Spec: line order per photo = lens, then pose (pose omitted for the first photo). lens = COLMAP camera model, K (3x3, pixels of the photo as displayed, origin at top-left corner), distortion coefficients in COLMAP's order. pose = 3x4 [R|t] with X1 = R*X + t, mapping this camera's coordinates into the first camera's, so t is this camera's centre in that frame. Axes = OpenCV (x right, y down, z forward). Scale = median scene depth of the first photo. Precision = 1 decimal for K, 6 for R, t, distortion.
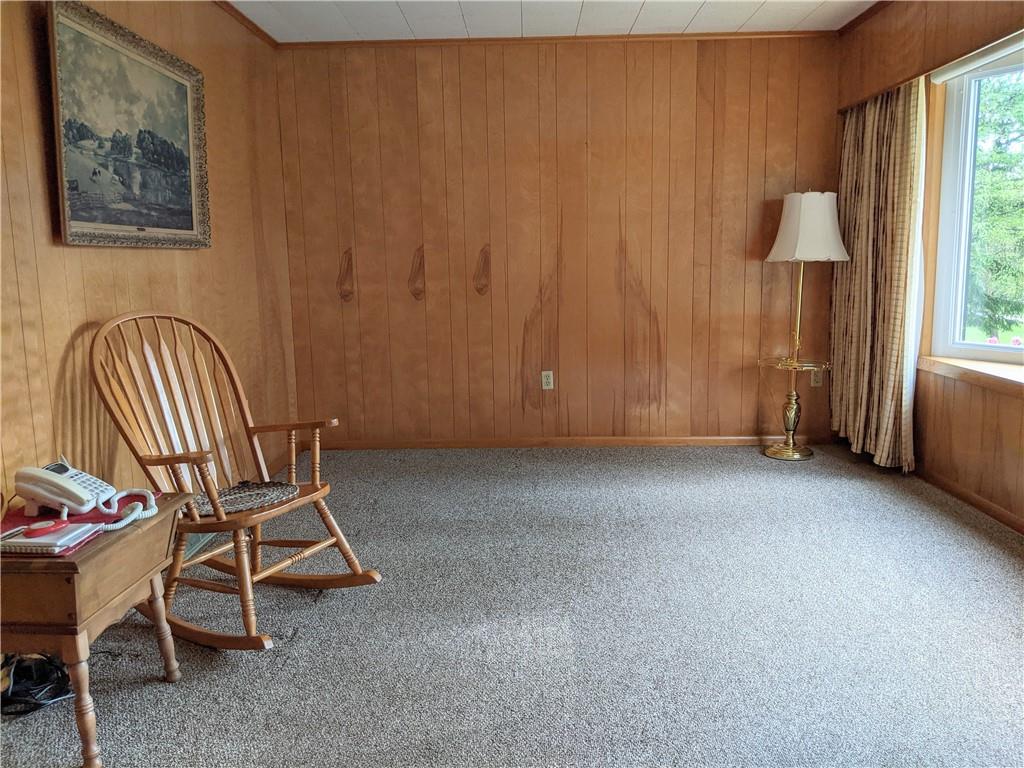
lens RADIAL K [[814.4, 0, 509.0], [0, 814.4, 385.9], [0, 0, 1]] dist [0.030685, -0.071151]
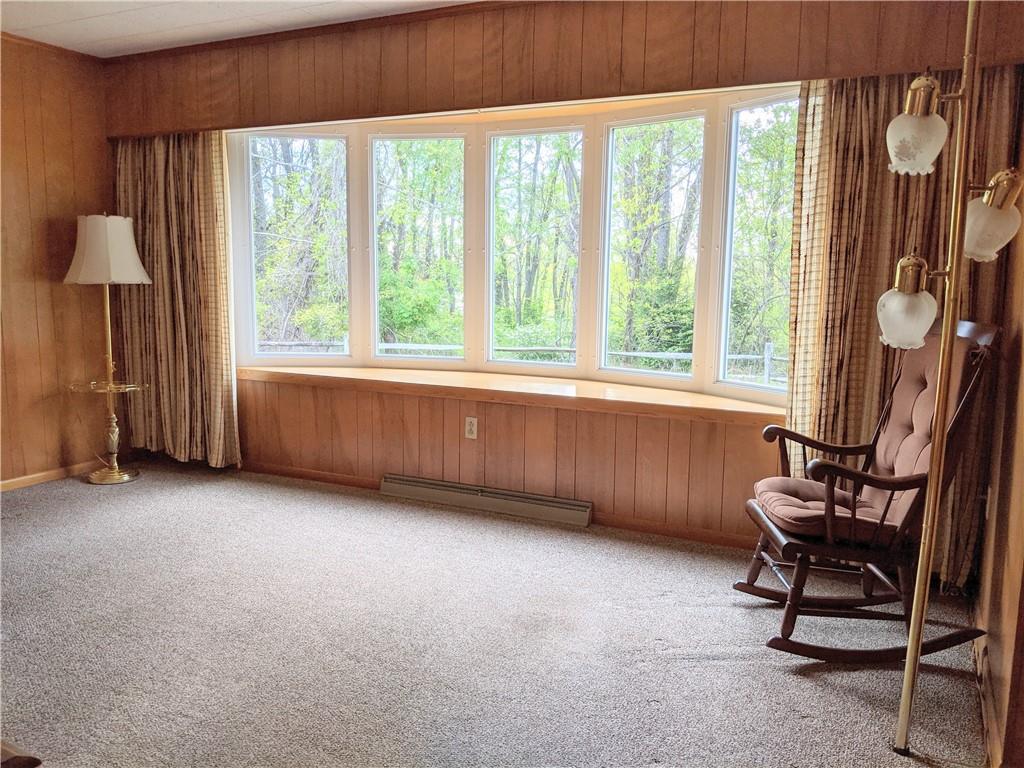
lens RADIAL K [[814.4, 0, 513.5], [0, 814.4, 389.9], [0, 0, 1]] dist [0.030685, -0.071151]
pose [[0.415557, -0.100255, 0.904025, -0.376829], [0.116156, 0.991618, 0.056575, -0.023960], [-0.902120, 0.081498, 0.423719, 0.150744]]
